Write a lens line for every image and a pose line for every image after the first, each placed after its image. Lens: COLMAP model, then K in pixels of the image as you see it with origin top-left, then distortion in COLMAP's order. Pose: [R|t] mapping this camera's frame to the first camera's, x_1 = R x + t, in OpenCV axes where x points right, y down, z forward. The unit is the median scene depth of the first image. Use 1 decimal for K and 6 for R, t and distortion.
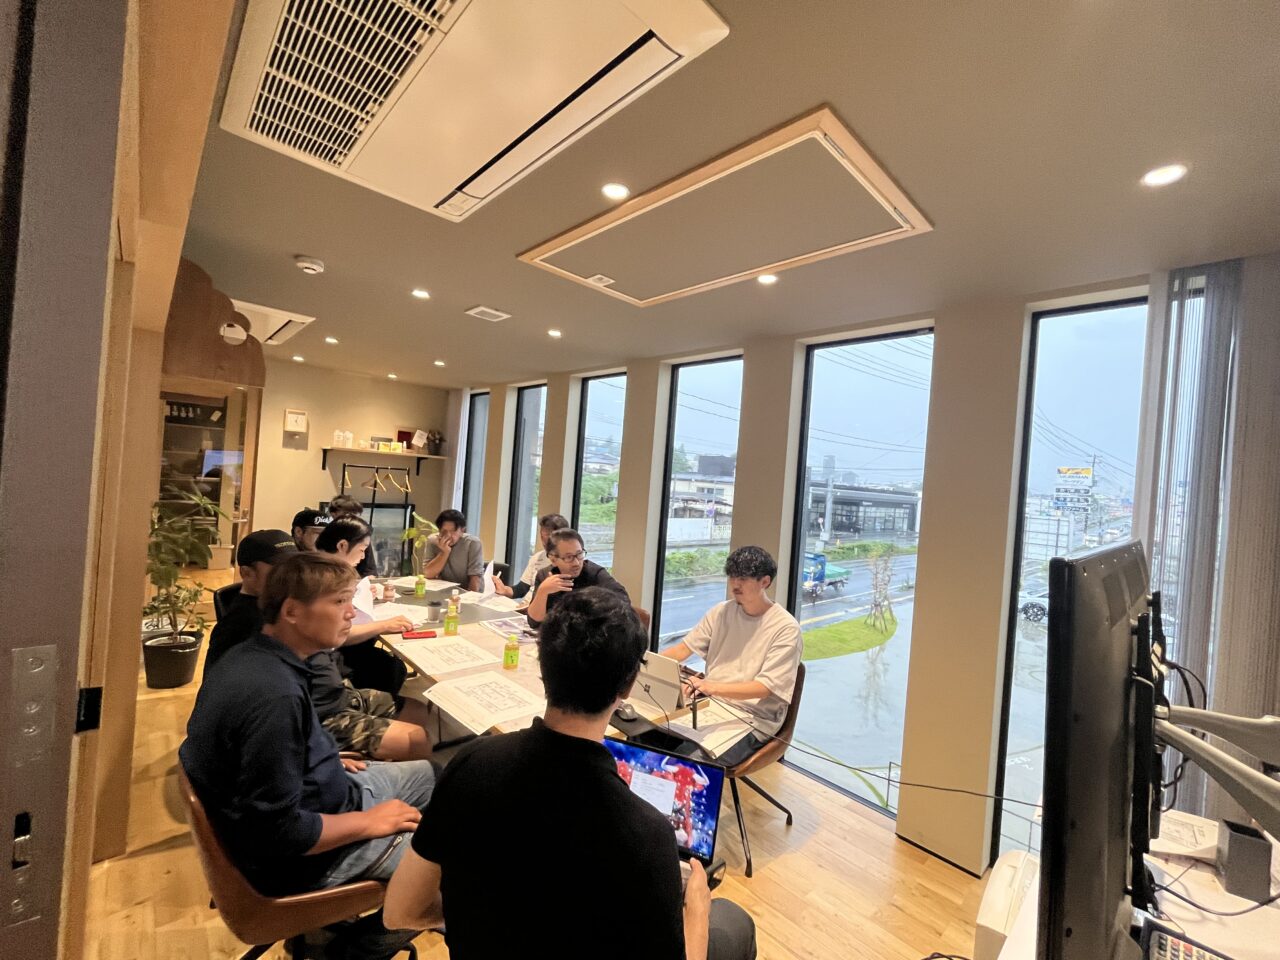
lens RADIAL K [[515.1, 0, 640.0], [0, 515.1, 480.0], [0, 0, 1]] dist [-0.013632, 0.000133]
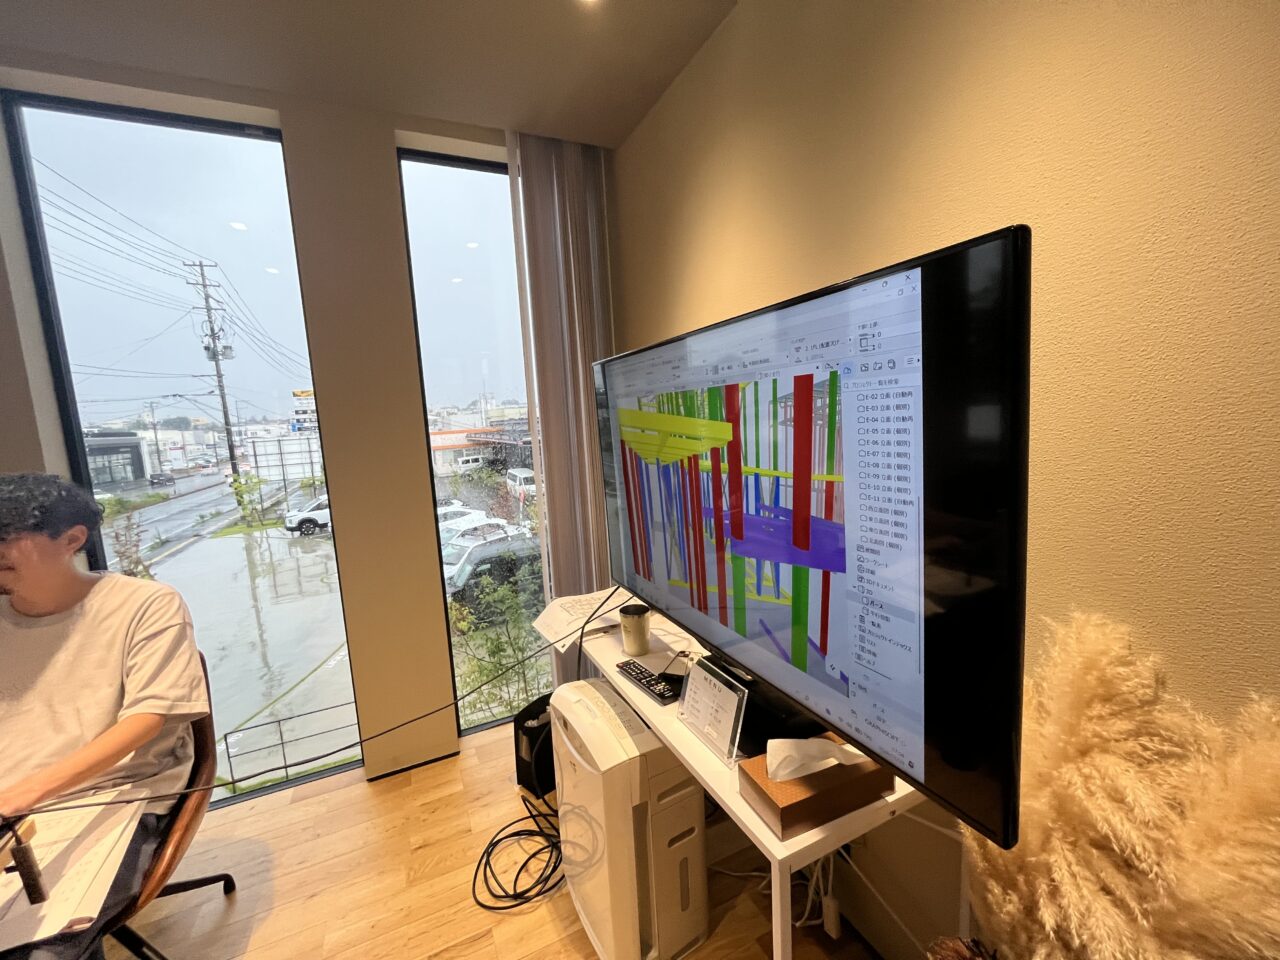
lens RADIAL K [[515.1, 0, 640.0], [0, 515.1, 480.0], [0, 0, 1]] dist [-0.013632, 0.000133]
pose [[0.286838, -0.205986, 0.935572, -0.046382], [0.070595, 0.978499, 0.193793, 0.096590], [-0.955375, 0.010460, 0.295212, 0.354117]]
